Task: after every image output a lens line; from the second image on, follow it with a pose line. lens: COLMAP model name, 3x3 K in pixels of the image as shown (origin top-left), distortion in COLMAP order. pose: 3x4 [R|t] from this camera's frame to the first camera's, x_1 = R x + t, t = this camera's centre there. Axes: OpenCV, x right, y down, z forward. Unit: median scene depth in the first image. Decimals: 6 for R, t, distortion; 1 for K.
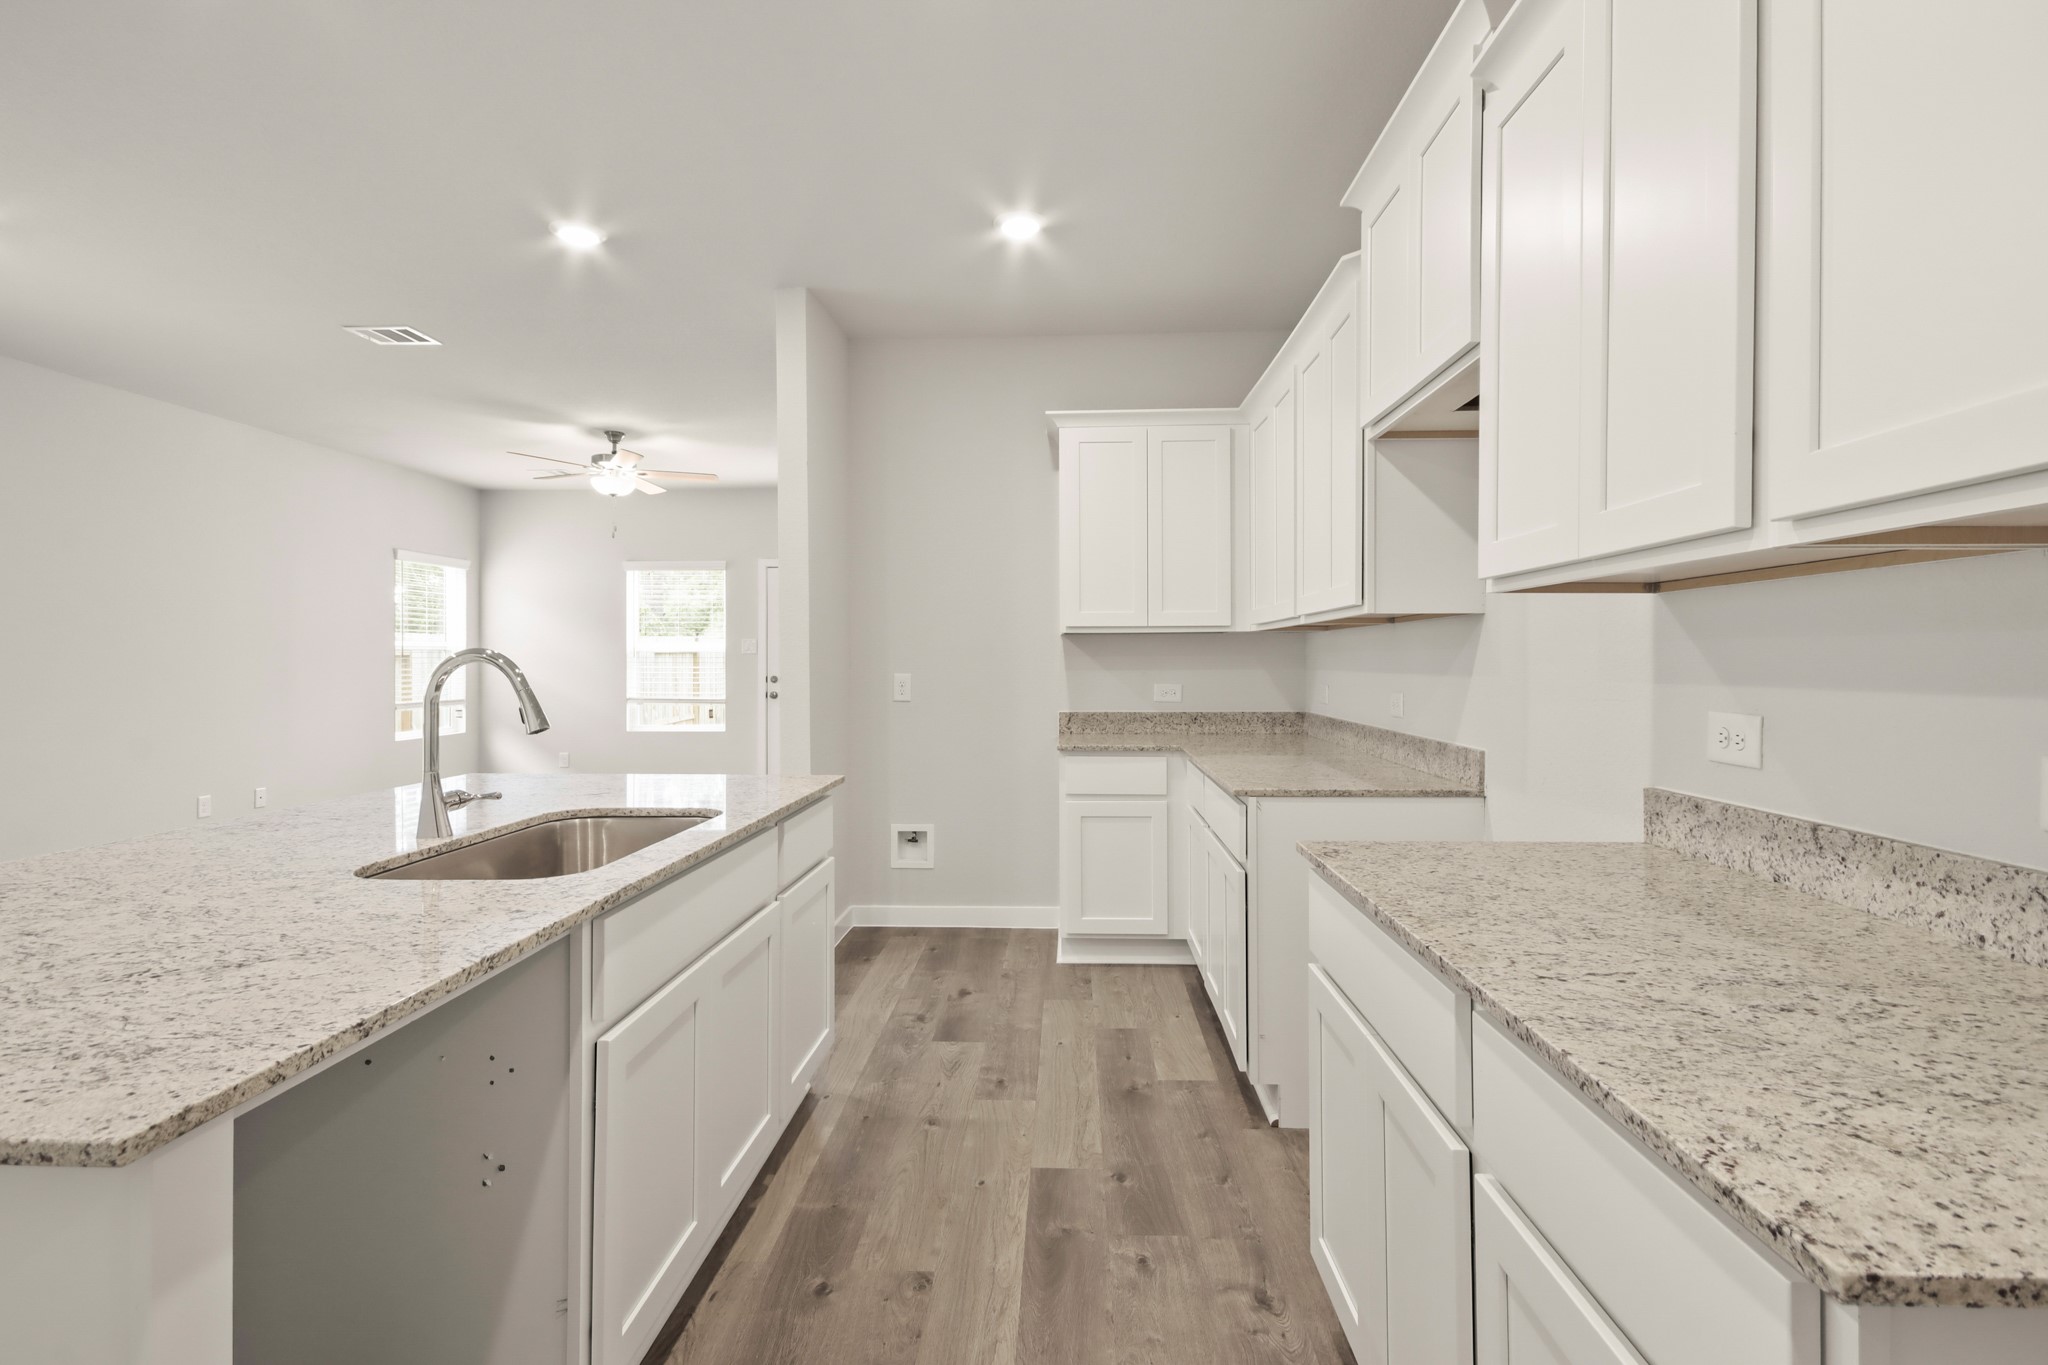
lens RADIAL K [[1000.3, 0, 1035.3], [0, 1000.3, 664.9], [0, 0, 1]] dist [0.002407, -0.002919]
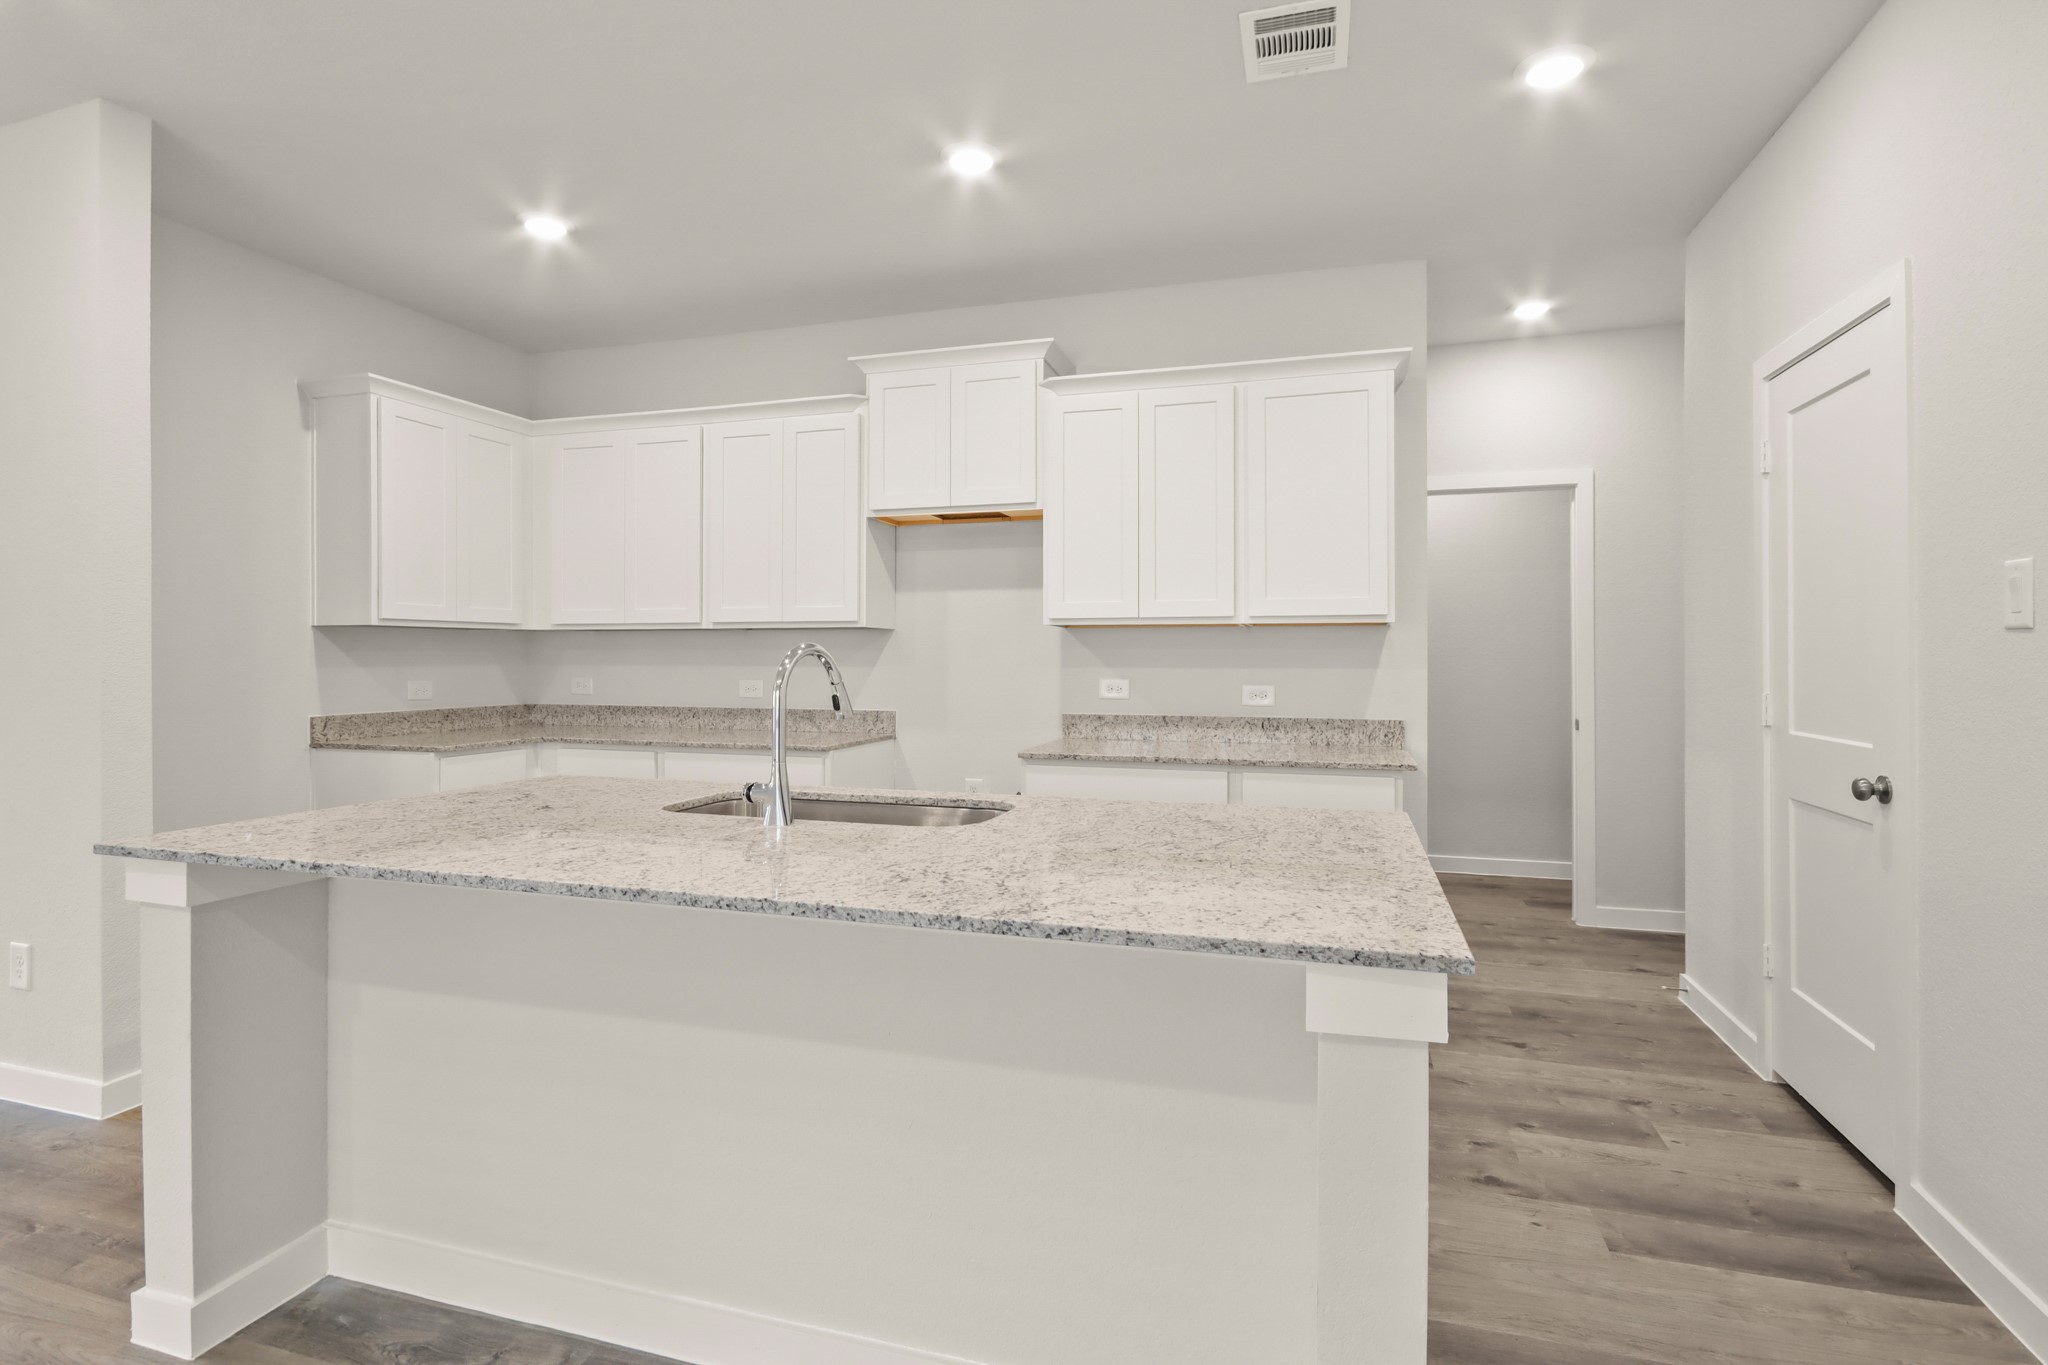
lens RADIAL K [[1000.3, 0, 1021.5], [0, 1000.3, 666.2], [0, 0, 1]] dist [0.002407, -0.002919]
pose [[0.272542, -0.008232, 0.962109, -0.631220], [0.001962, 0.999966, 0.008000, -0.001417], [-0.962142, -0.000293, 0.272549, 0.189895]]
